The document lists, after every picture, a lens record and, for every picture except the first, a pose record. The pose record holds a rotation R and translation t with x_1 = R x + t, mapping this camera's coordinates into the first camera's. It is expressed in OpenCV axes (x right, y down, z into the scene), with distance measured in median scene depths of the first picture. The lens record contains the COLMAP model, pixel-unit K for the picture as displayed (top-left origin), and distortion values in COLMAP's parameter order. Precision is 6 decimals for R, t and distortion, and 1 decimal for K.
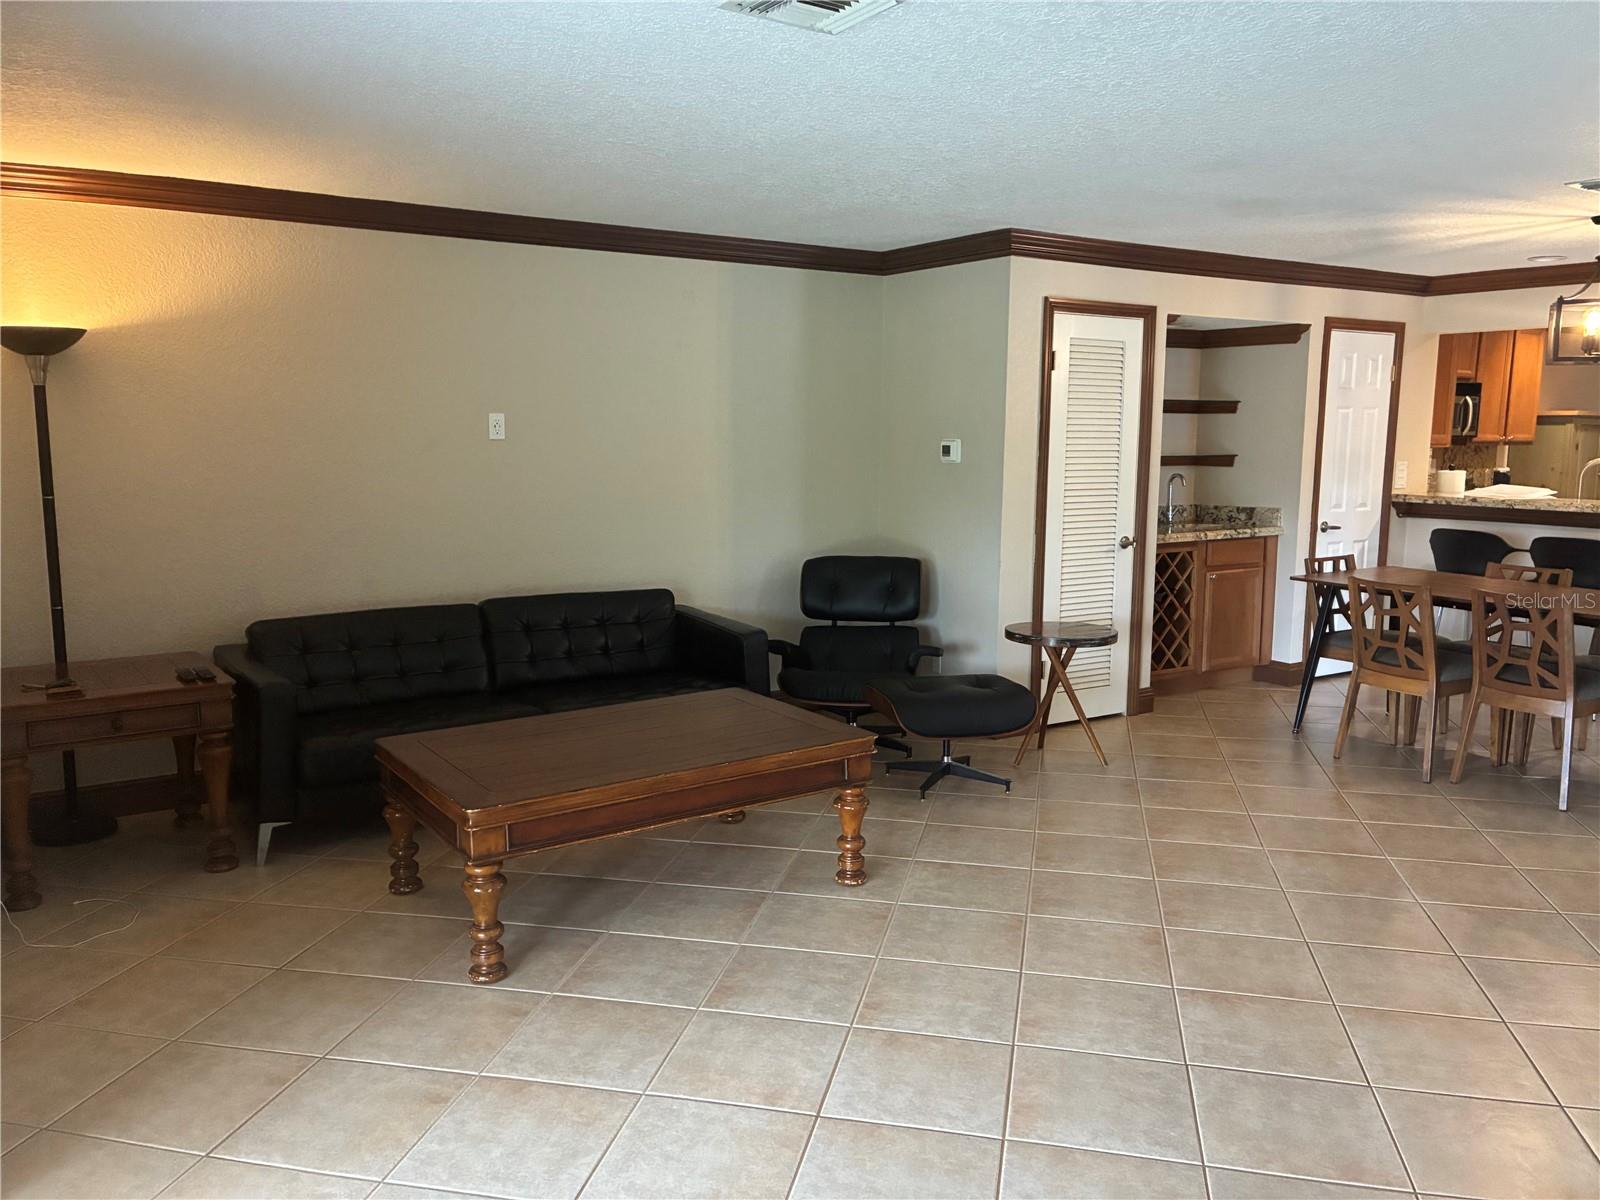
lens RADIAL K [[1215.3, 0, 800.0], [0, 1215.3, 600.0], [0, 0, 1]] dist [0.022987, 0.005749]
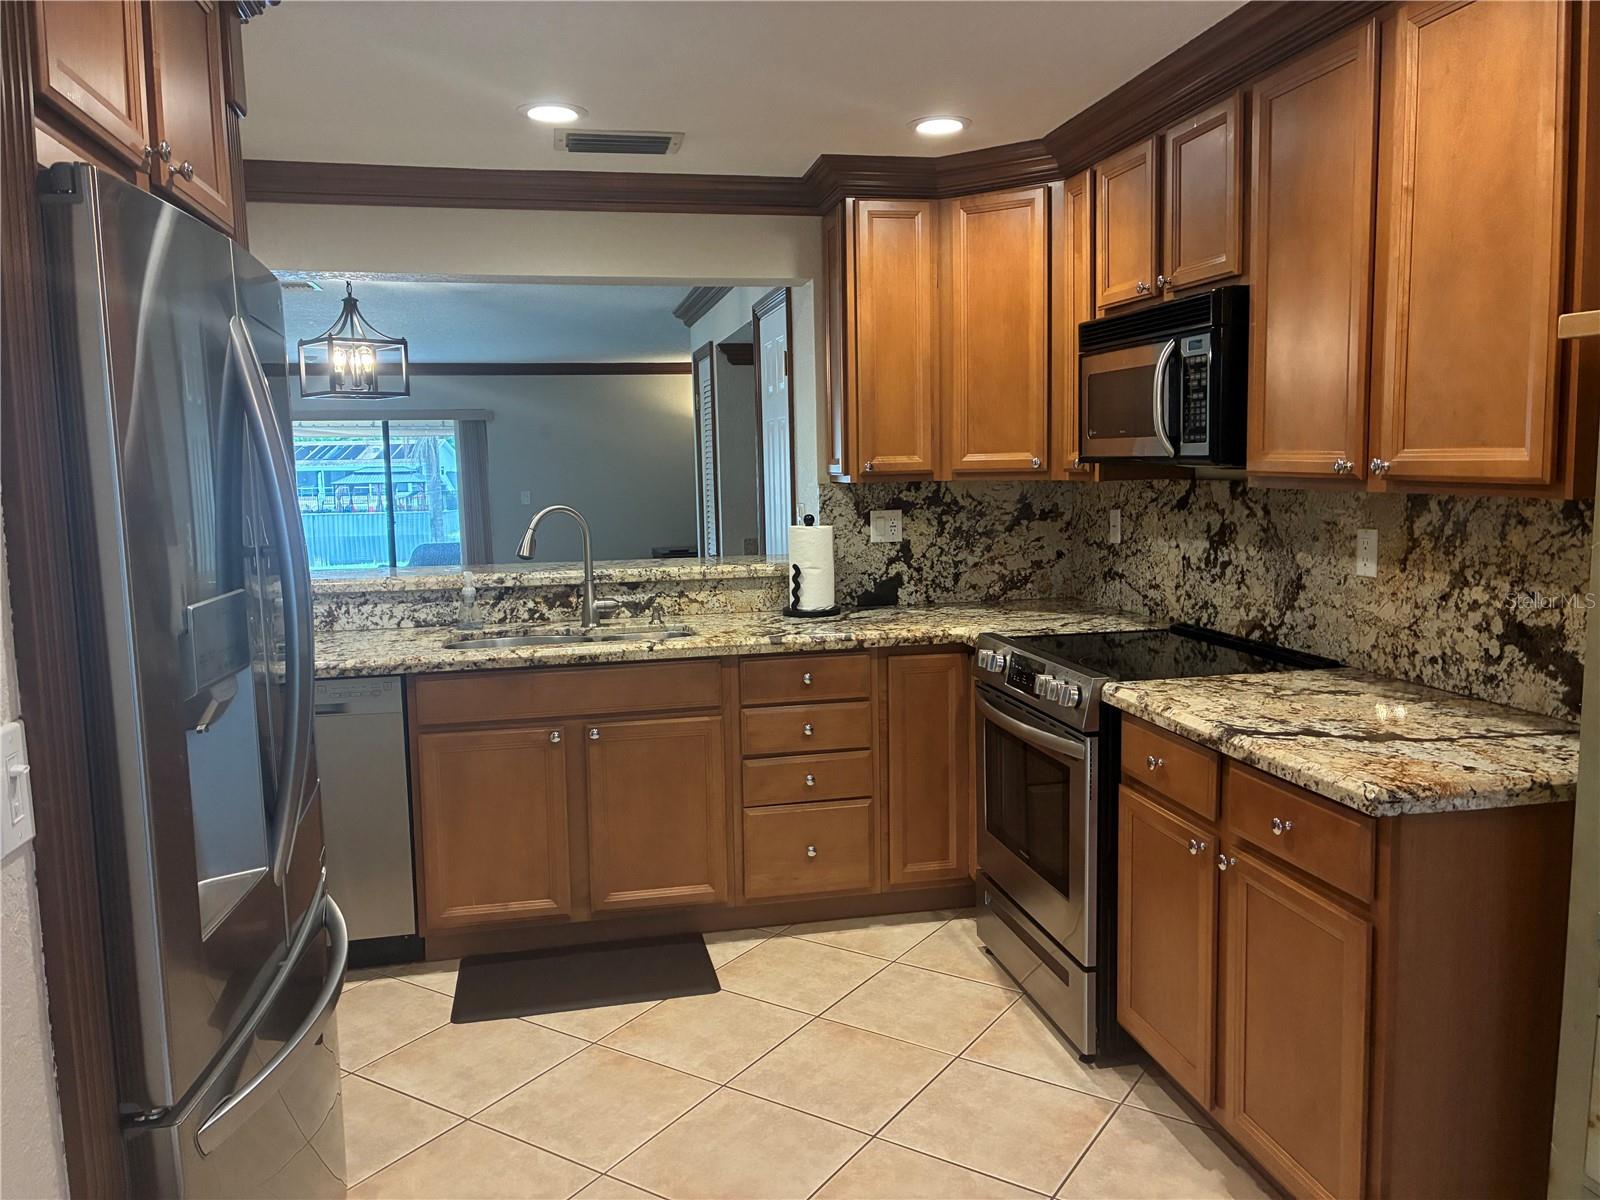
lens RADIAL K [[1215.3, 0, 800.0], [0, 1215.3, 600.0], [0, 0, 1]] dist [0.022987, 0.005749]
pose [[-0.369187, 0.112056, -0.922575, 1.151300], [-0.111893, 0.980124, 0.163822, -0.178354], [0.922595, 0.163710, -0.349310, 1.320724]]
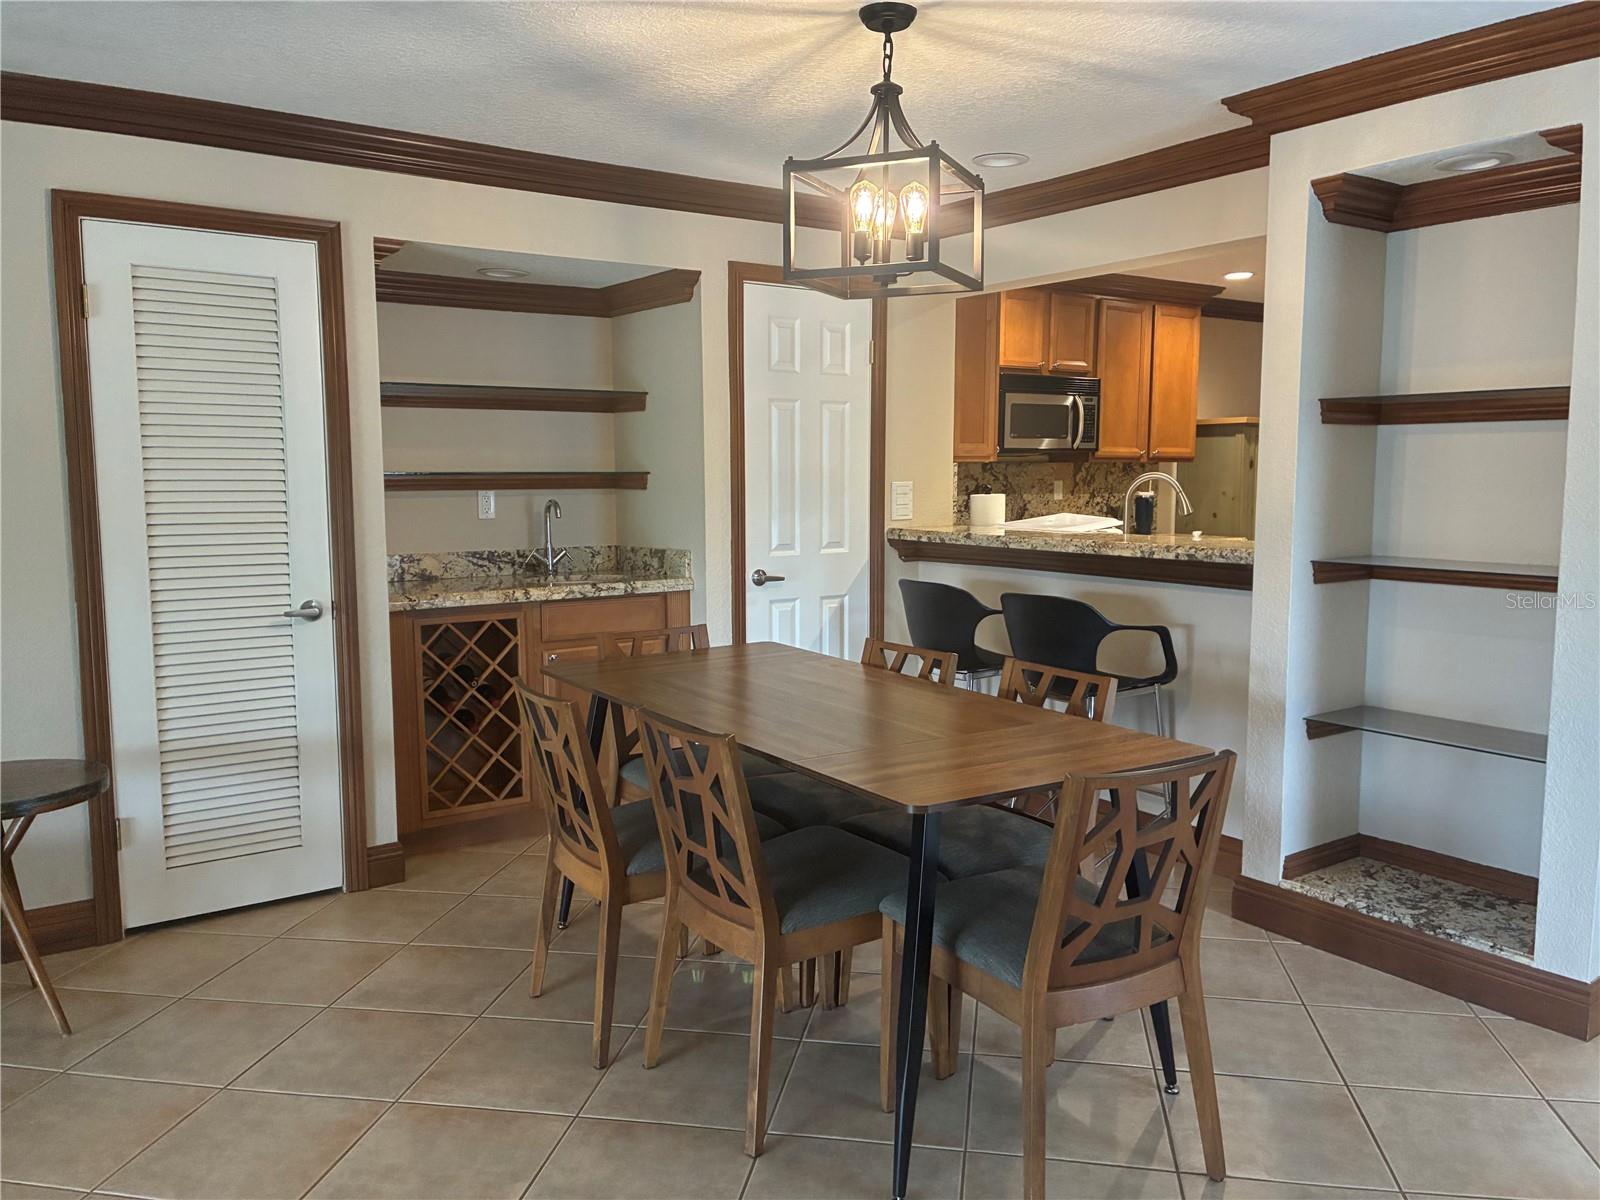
lens RADIAL K [[1215.3, 0, 800.0], [0, 1215.3, 600.0], [0, 0, 1]] dist [0.022987, 0.005749]
pose [[0.999204, -0.011061, 0.038325, 0.443548], [0.012211, 0.999478, -0.029910, -0.028665], [-0.037974, 0.030354, 0.998818, 0.348443]]
